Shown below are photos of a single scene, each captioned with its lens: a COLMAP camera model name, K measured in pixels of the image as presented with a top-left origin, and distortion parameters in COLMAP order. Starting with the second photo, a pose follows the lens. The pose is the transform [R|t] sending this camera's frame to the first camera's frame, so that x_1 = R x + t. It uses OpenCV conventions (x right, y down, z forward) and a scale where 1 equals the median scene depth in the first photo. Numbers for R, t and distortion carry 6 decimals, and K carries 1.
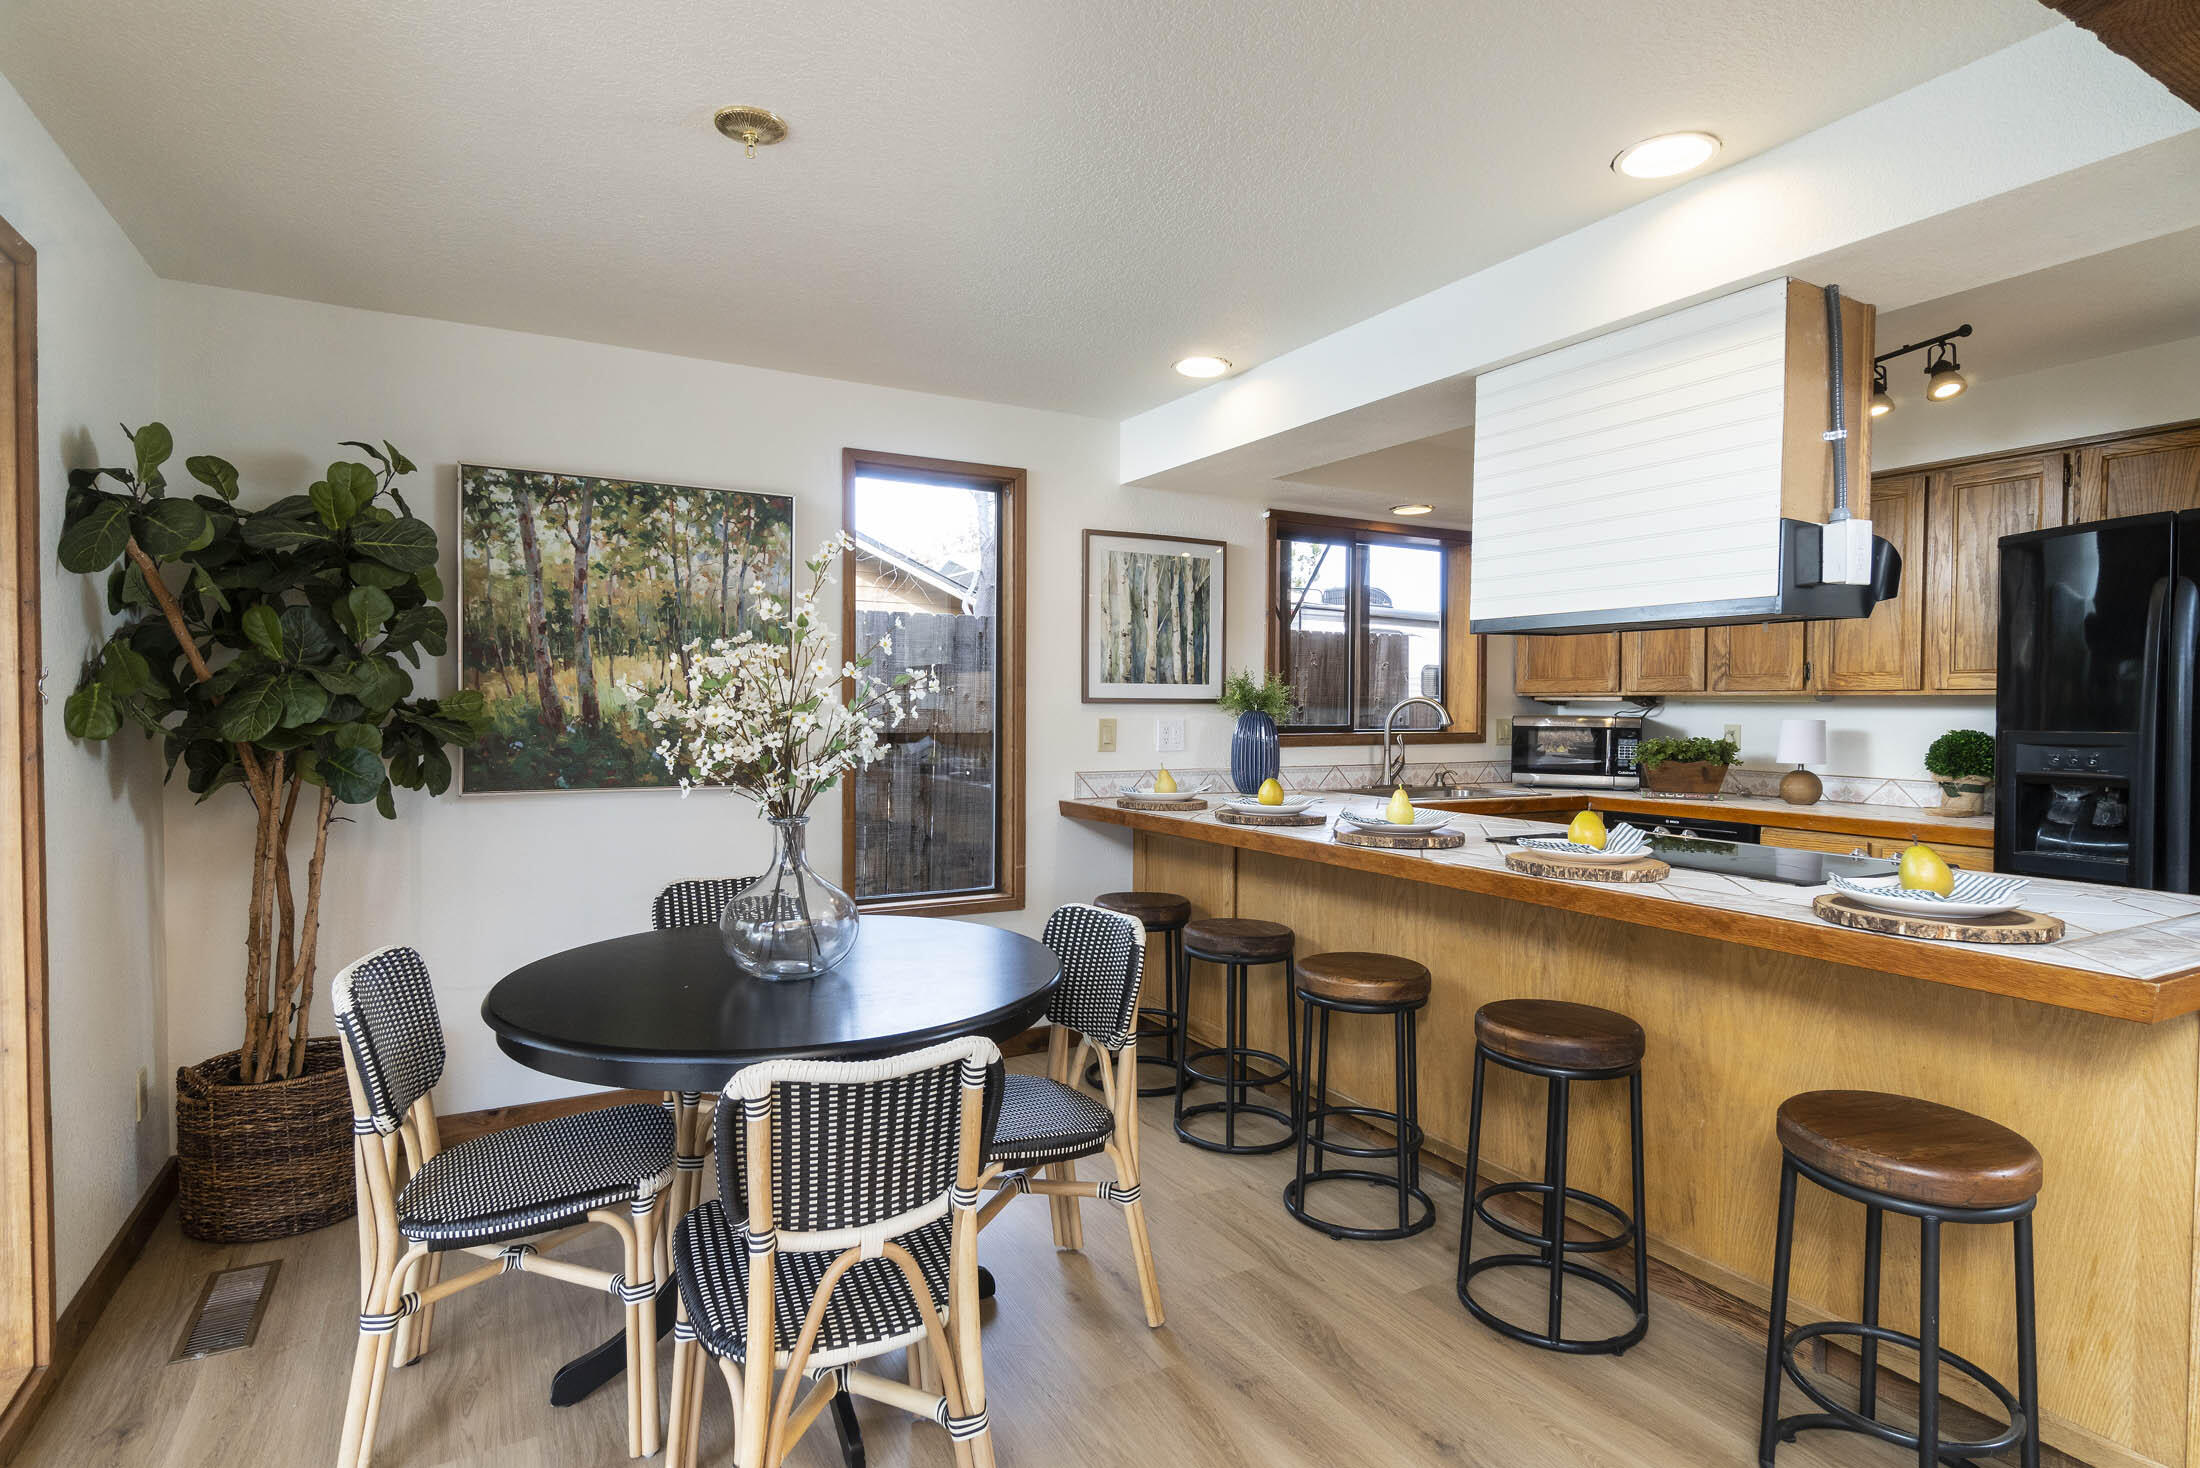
lens RADIAL K [[1132.9, 0, 1095.6], [0, 1132.9, 733.6], [0, 0, 1]] dist [-0.007496, -0.001044]
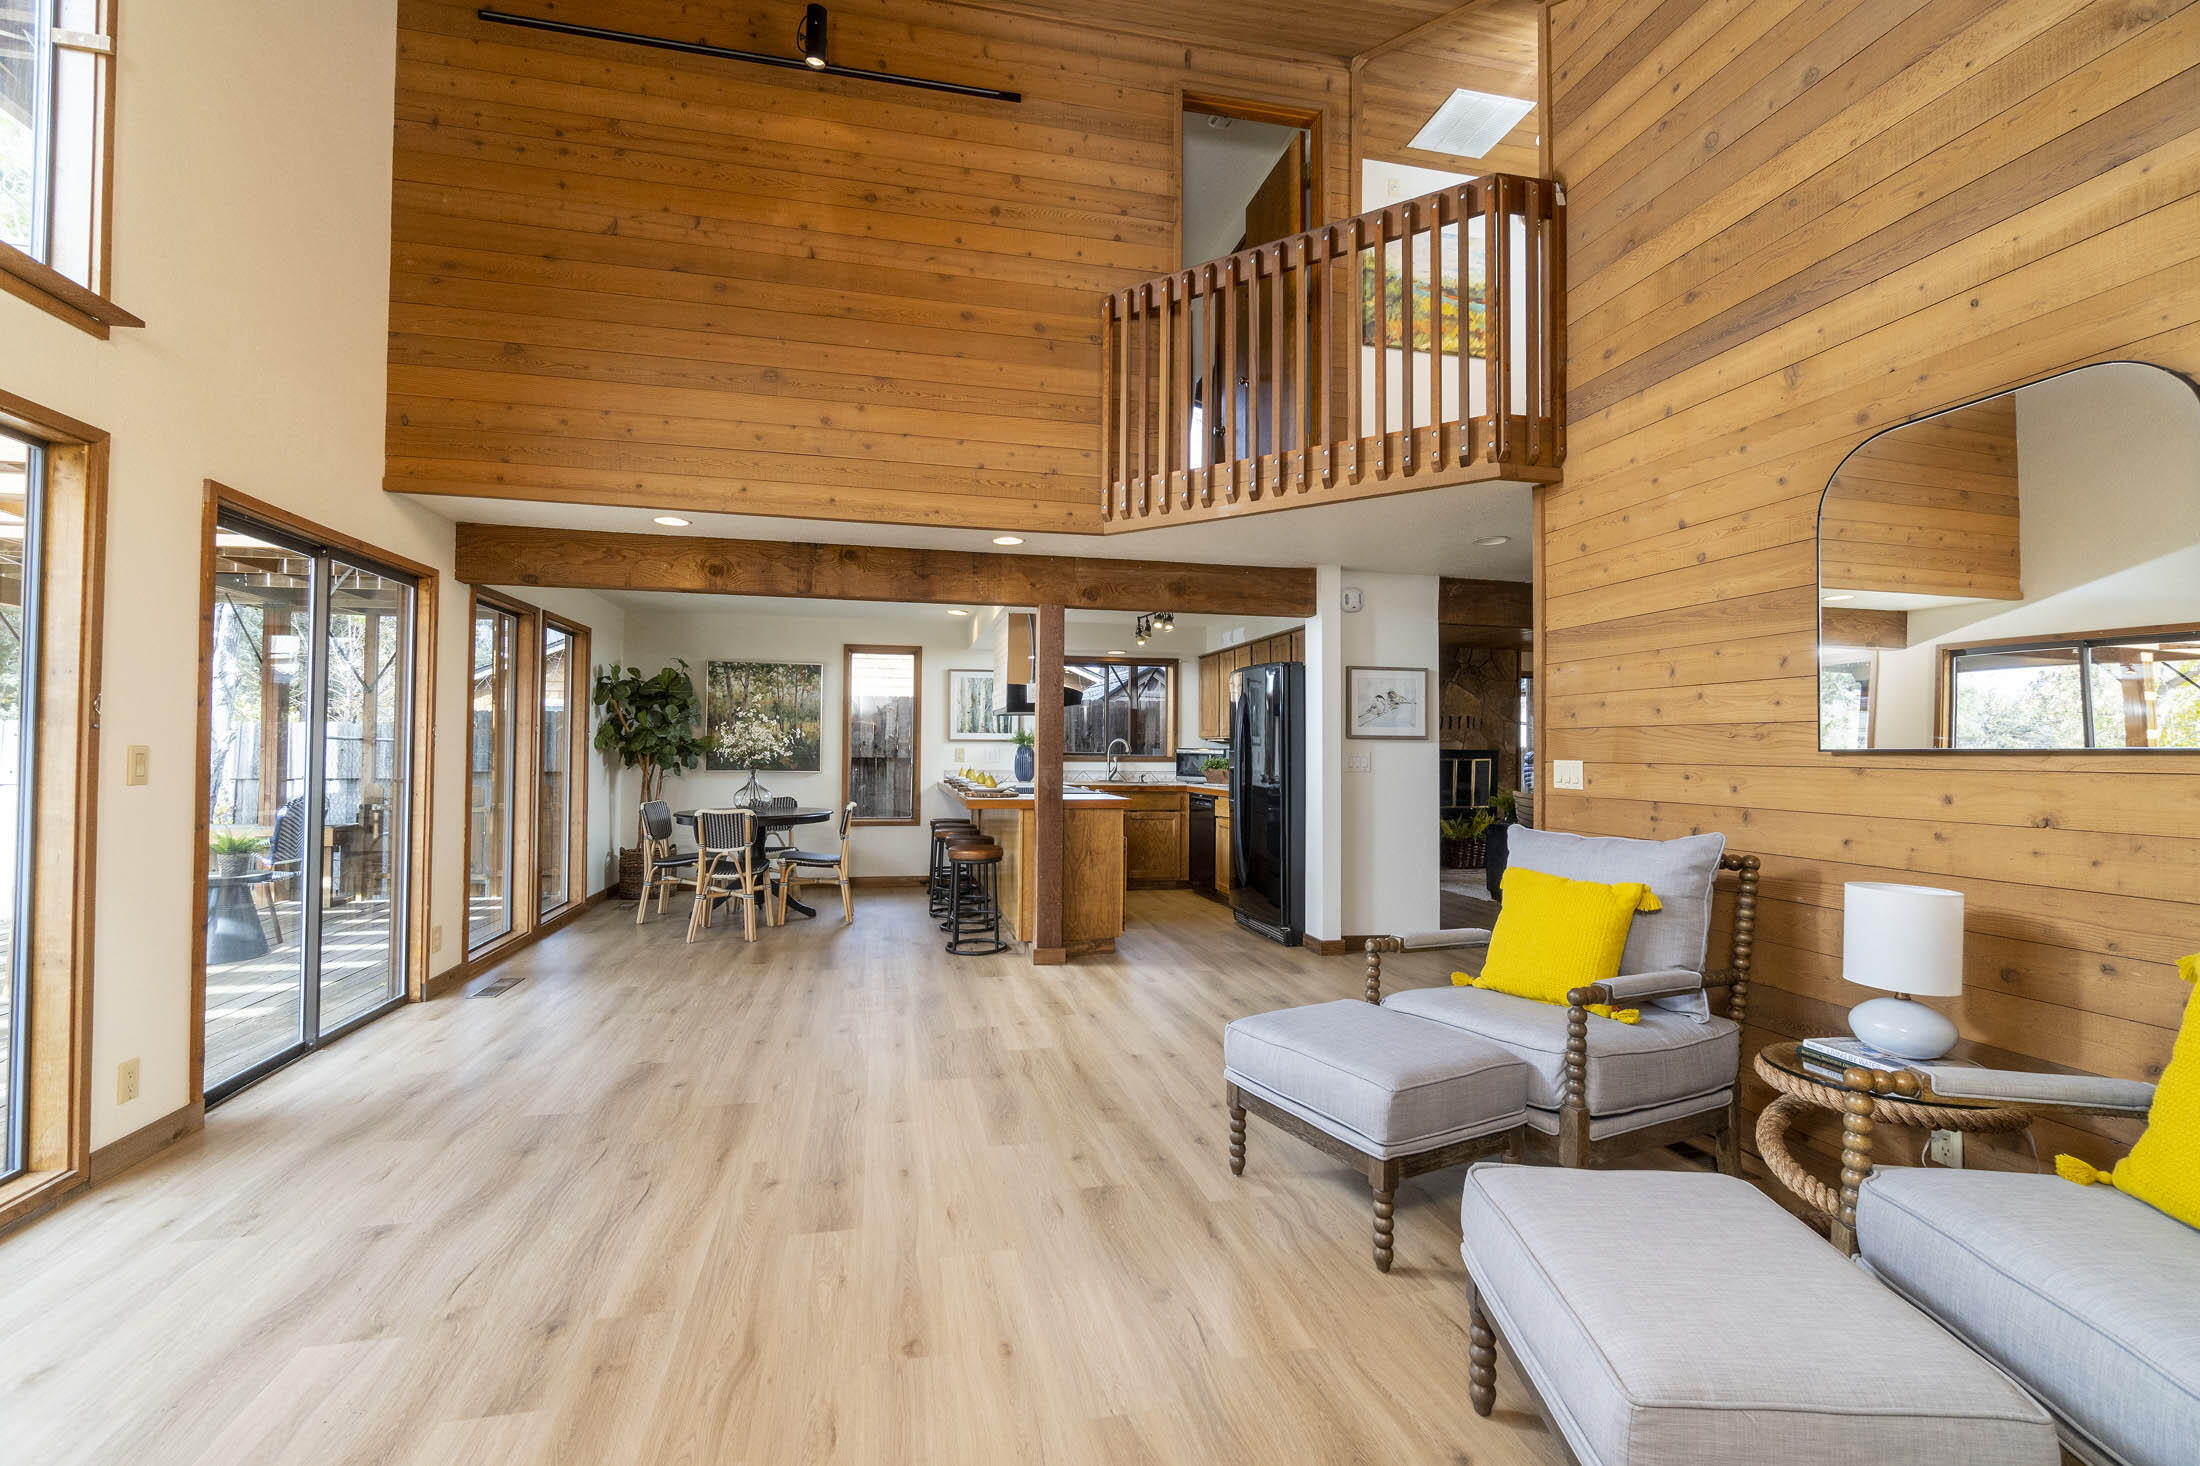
lens RADIAL K [[953.5, 0, 1097.7], [0, 953.5, 731.0], [0, 0, 1]] dist [0.000905, 0.000000]
pose [[0.964013, 0.003615, -0.265831, 1.107342], [-0.012940, 0.999361, -0.033333, 0.020437], [0.265540, 0.035573, 0.963443, -1.158929]]
